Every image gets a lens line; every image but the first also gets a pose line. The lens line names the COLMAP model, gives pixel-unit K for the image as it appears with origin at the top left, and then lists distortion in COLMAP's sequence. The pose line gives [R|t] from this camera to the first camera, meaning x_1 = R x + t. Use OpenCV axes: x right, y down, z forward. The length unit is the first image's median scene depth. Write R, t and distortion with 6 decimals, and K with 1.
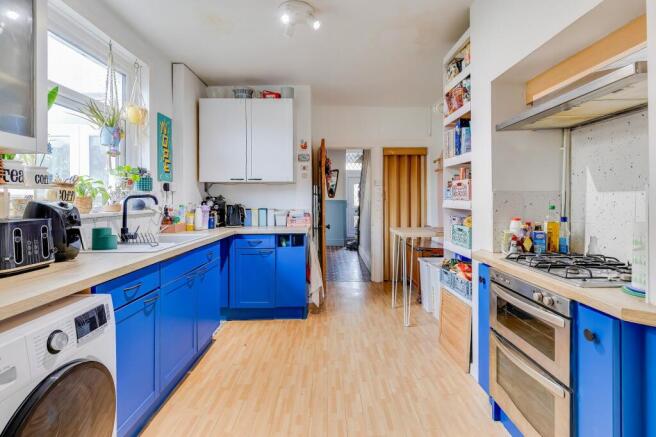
lens RADIAL K [[324.2, 0, 340.4], [0, 324.2, 199.5], [0, 0, 1]] dist [0.000996, 0.000021]
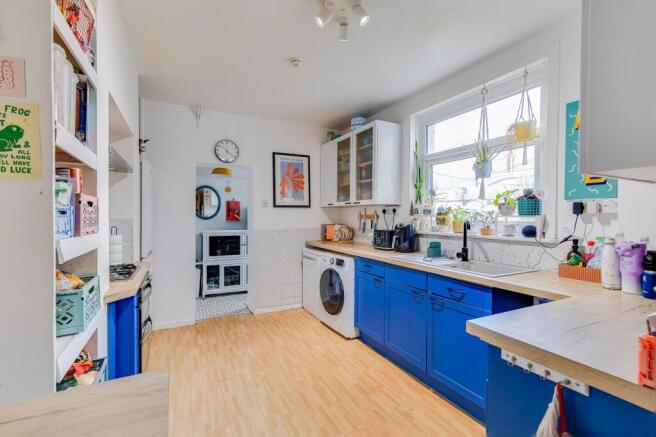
lens RADIAL K [[294.3, 0, 328.0], [0, 294.3, 218.5], [0, 0, 1]] dist [0.001245, 0.000204]
pose [[-0.906470, 0.005621, -0.422233, 0.188141], [0.001411, 0.999946, 0.010282, -0.024533], [0.422268, 0.008724, -0.906429, 1.362955]]
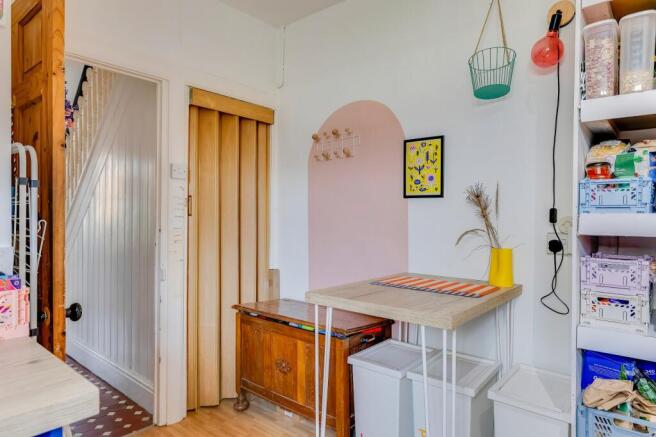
lens RADIAL K [[396.3, 0, 328.0], [0, 396.3, 218.5], [0, 0, 1]] dist [-0.001165, 0.000021]
pose [[0.680300, 0.010607, 0.732857, -0.185578], [-0.012246, 0.999920, -0.003104, 0.009078], [-0.732831, -0.006863, 0.680376, 0.874456]]
